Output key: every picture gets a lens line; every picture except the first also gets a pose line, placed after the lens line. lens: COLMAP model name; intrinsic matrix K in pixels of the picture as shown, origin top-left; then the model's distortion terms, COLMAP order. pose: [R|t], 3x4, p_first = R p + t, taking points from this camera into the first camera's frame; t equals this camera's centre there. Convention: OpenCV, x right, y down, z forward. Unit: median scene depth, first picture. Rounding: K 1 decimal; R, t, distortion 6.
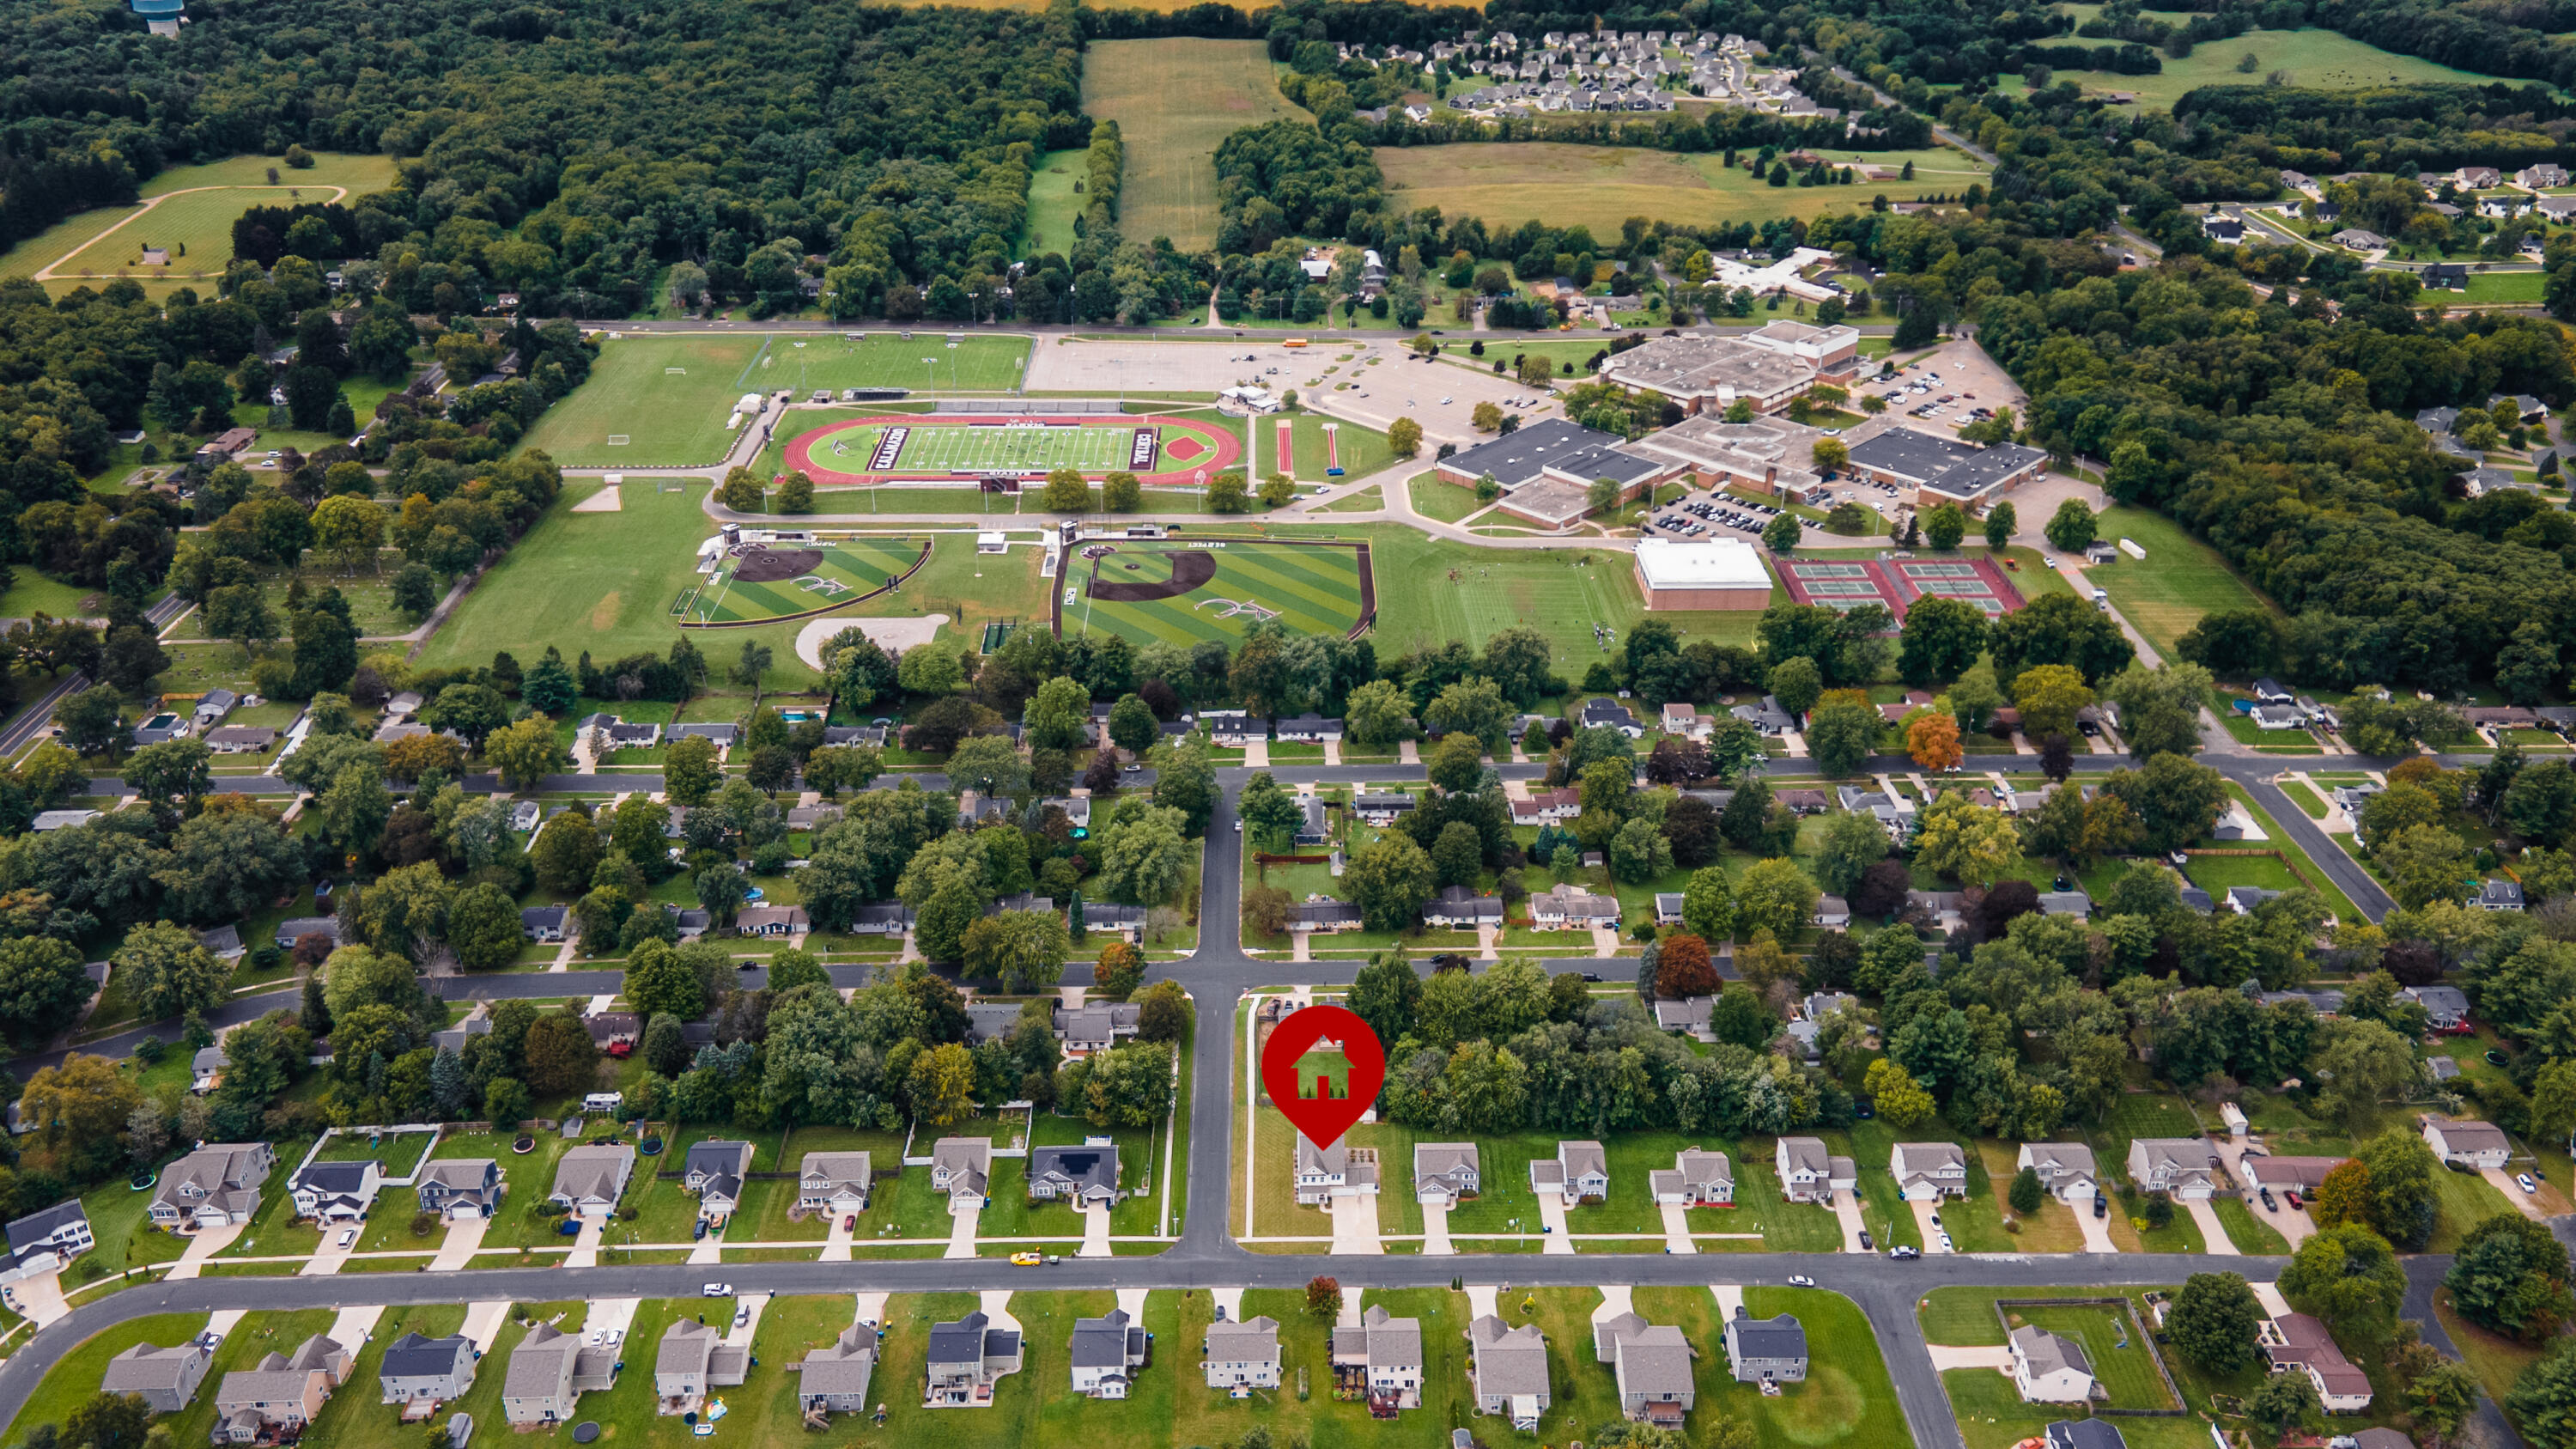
lens RADIAL K [[1965.2, 0, 1288.0], [0, 1965.2, 724.5], [0, 0, 1]] dist [0.005796, 0.059456]
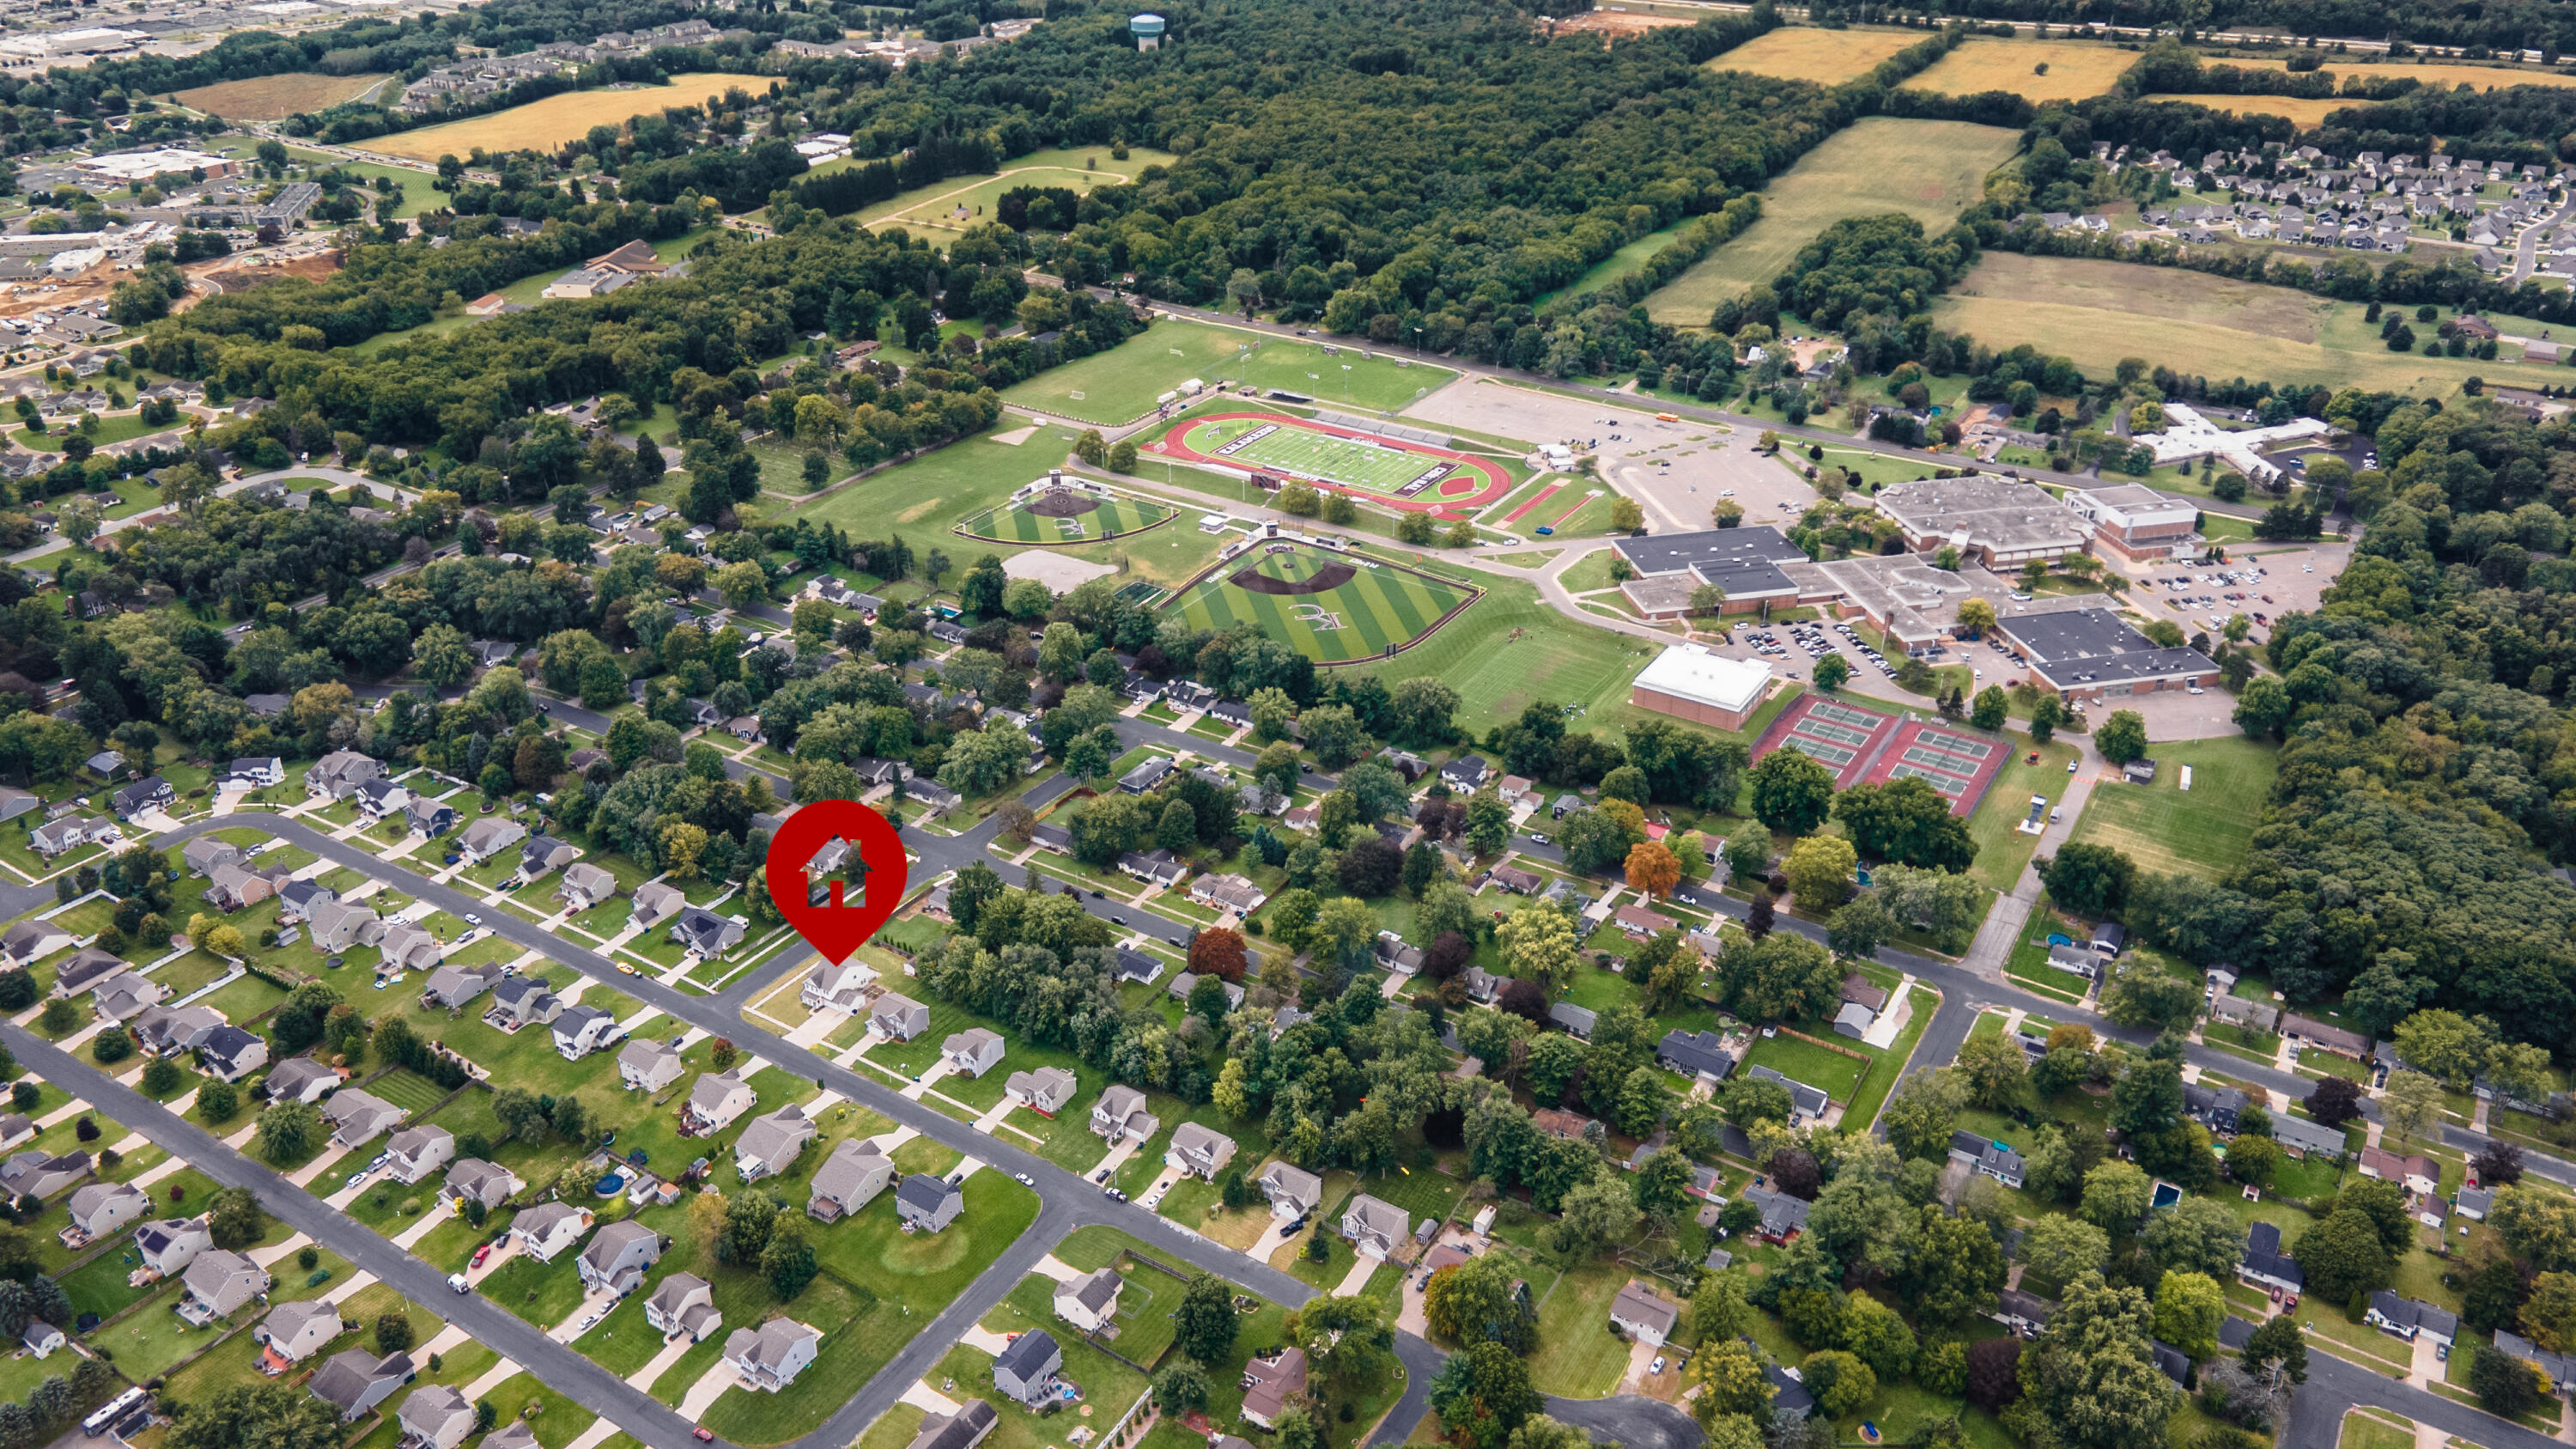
lens RADIAL K [[1892.0, 0, 1288.0], [0, 1892.0, 724.5], [0, 0, 1]] dist [0.005652, 0.075580]
pose [[0.834950, 0.254833, -0.487770, 0.474813], [-0.256387, 0.964389, 0.064964, -0.058968], [0.486955, 0.070816, 0.870552, 0.013088]]
